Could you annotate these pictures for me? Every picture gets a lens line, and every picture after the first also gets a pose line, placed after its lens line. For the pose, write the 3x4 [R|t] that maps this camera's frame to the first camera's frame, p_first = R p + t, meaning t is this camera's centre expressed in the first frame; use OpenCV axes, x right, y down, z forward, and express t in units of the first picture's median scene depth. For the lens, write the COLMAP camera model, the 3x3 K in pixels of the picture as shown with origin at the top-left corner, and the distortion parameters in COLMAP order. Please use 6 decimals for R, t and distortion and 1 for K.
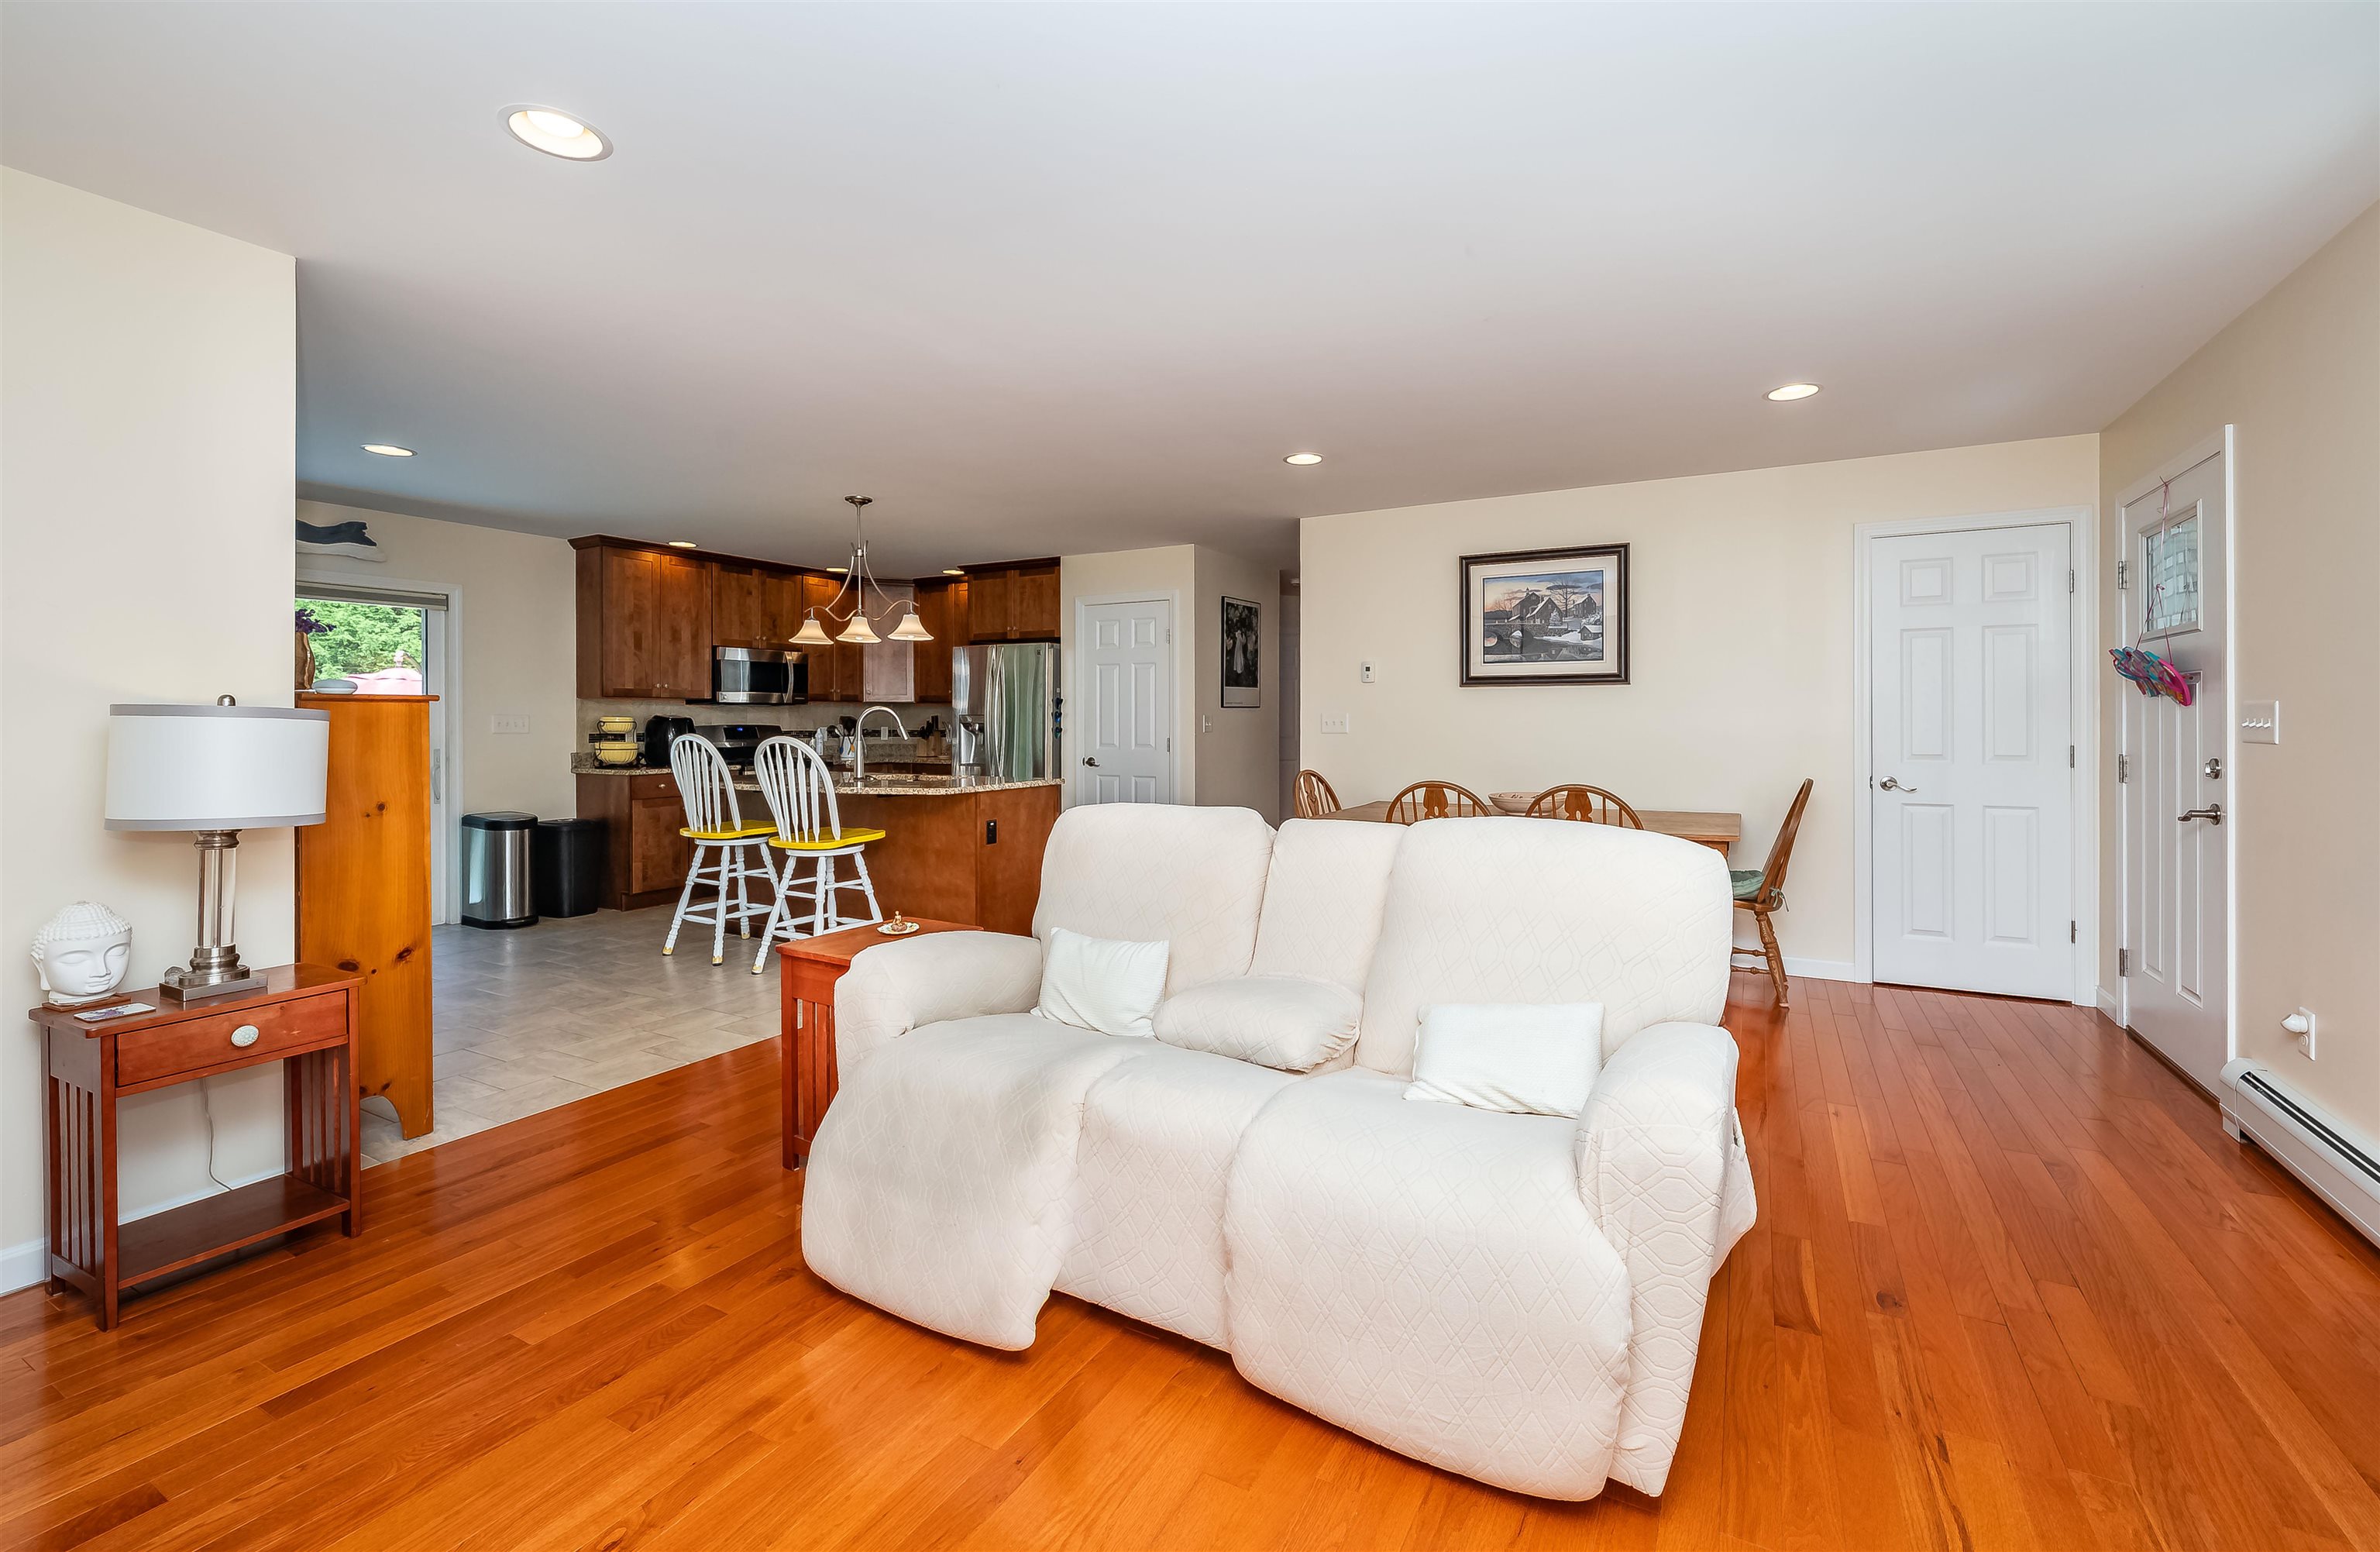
lens RADIAL K [[1013.1, 0, 1255.0], [0, 1013.1, 719.5], [0, 0, 1]] dist [-0.005277, -0.001146]
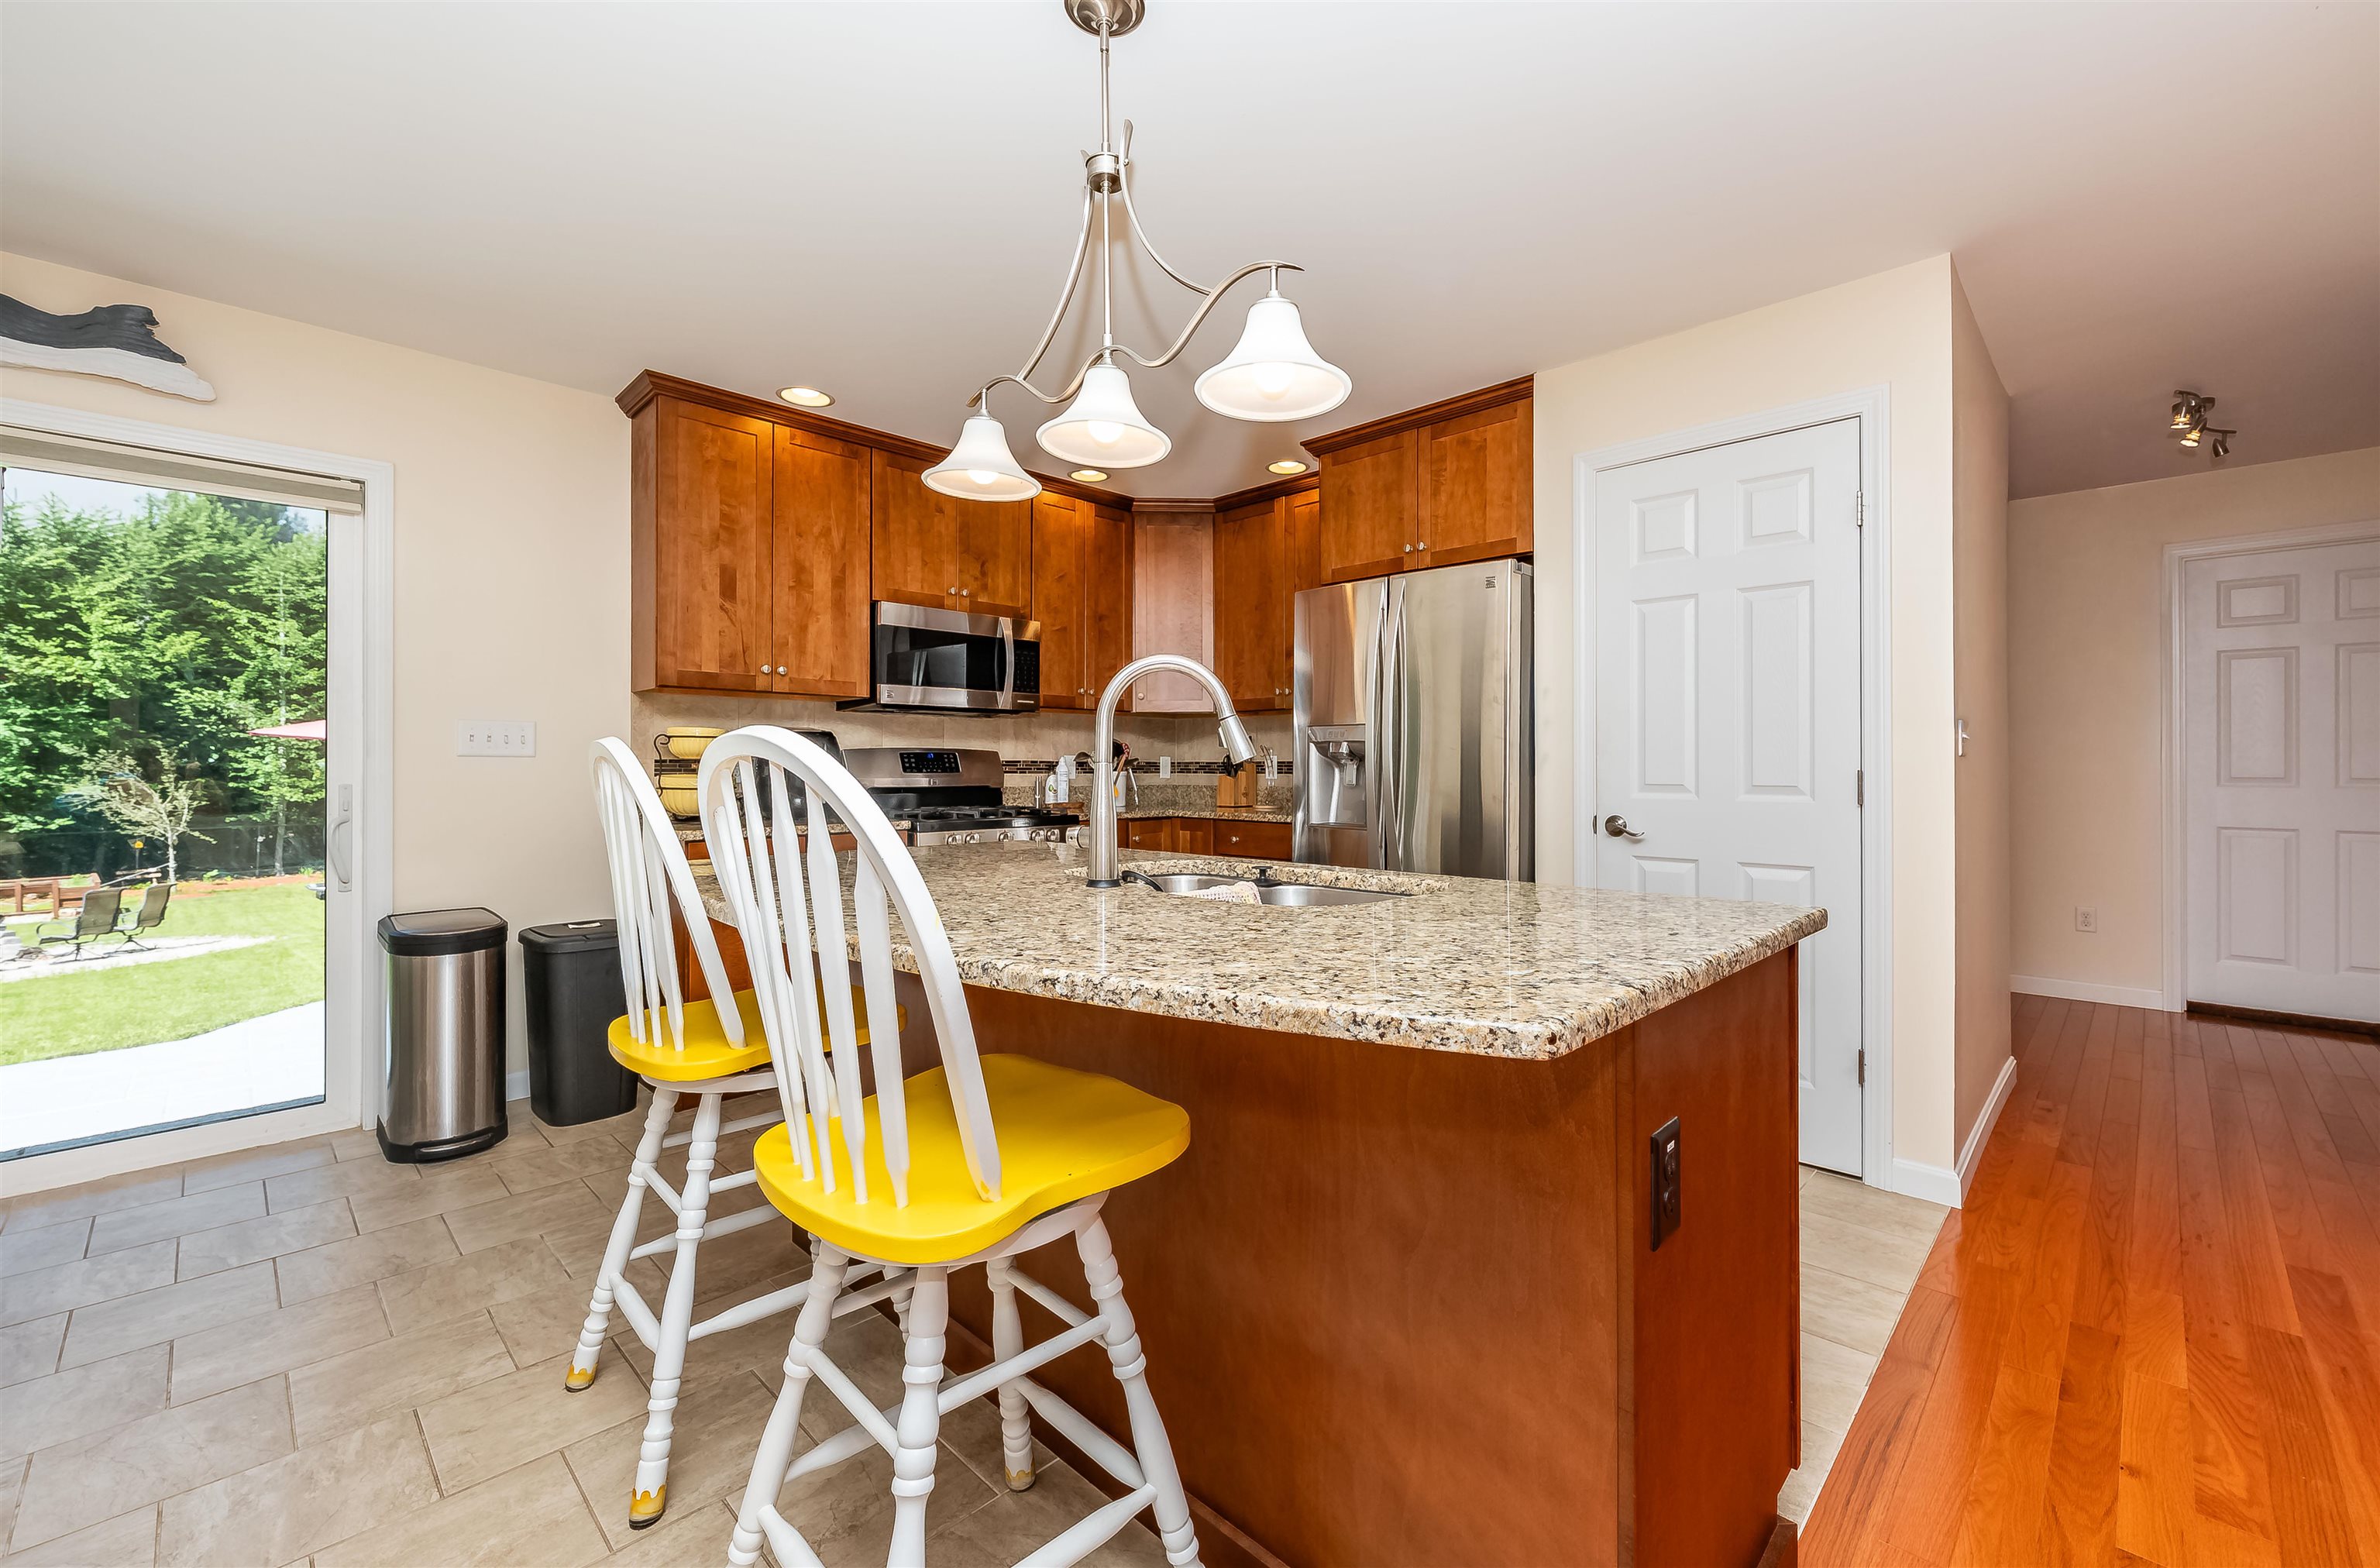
lens RADIAL K [[954.5, 0, 1188.5], [0, 954.5, 763.3], [0, 0, 1]] dist [-0.000561, -0.000788]
pose [[0.949511, -0.001785, -0.313729, -0.270694], [-0.000224, 0.999980, -0.006368, 0.022898], [0.313734, 0.006117, 0.949491, 0.719322]]
